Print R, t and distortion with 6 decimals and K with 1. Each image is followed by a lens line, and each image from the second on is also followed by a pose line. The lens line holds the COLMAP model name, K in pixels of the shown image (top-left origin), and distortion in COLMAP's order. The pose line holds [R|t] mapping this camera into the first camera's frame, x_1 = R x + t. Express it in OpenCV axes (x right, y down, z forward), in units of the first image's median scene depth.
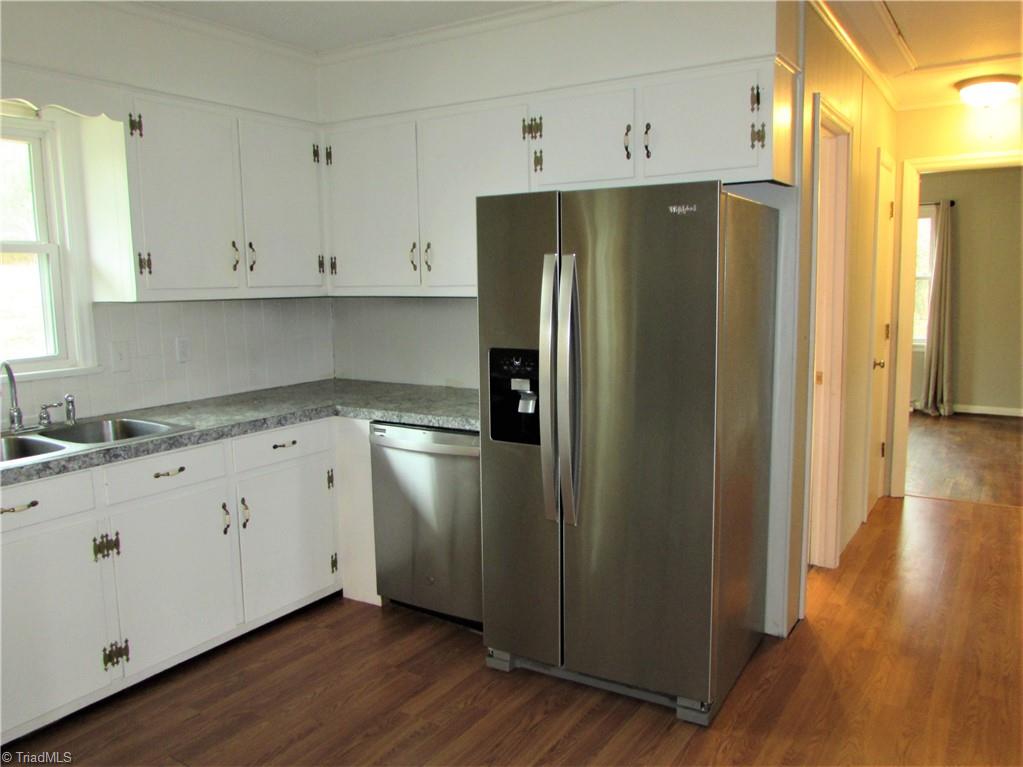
lens RADIAL K [[829.8, 0, 511.5], [0, 829.8, 383.5], [0, 0, 1]] dist [-0.008546, -0.001912]
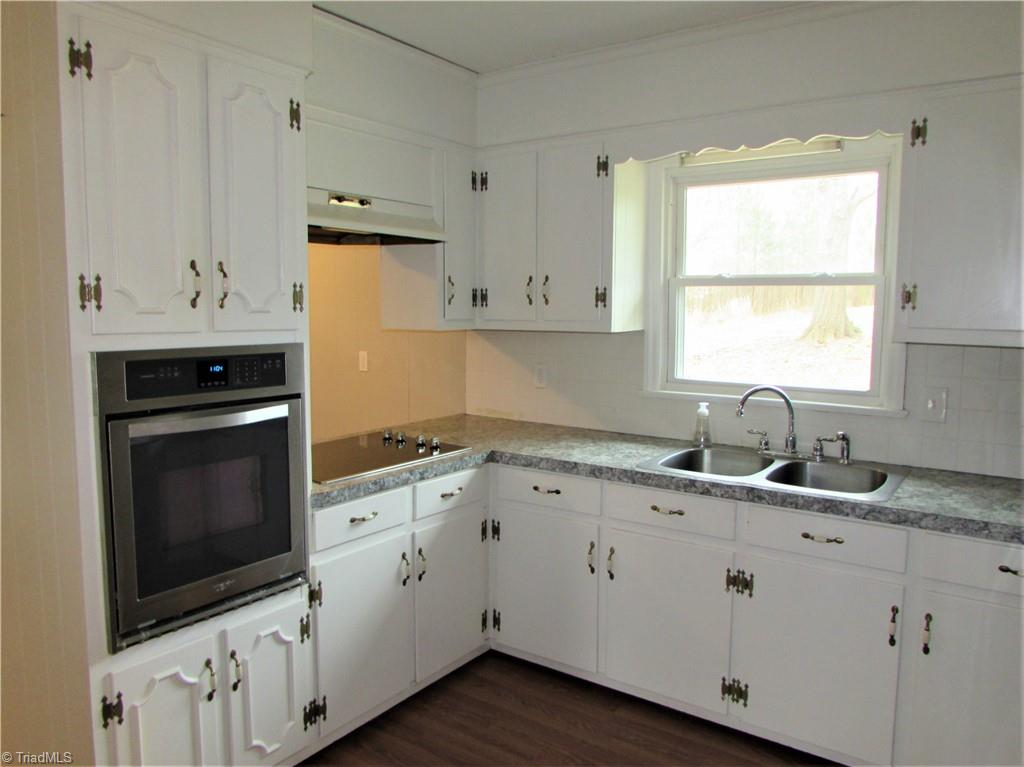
lens RADIAL K [[748.8, 0, 506.0], [0, 748.8, 384.1], [0, 0, 1]] dist [-0.022297, 0.004848]
pose [[-0.053651, 0.123376, -0.990909, 0.350875], [-0.133896, 0.982487, 0.129577, -0.105758], [0.989542, 0.139631, -0.036192, 0.664553]]
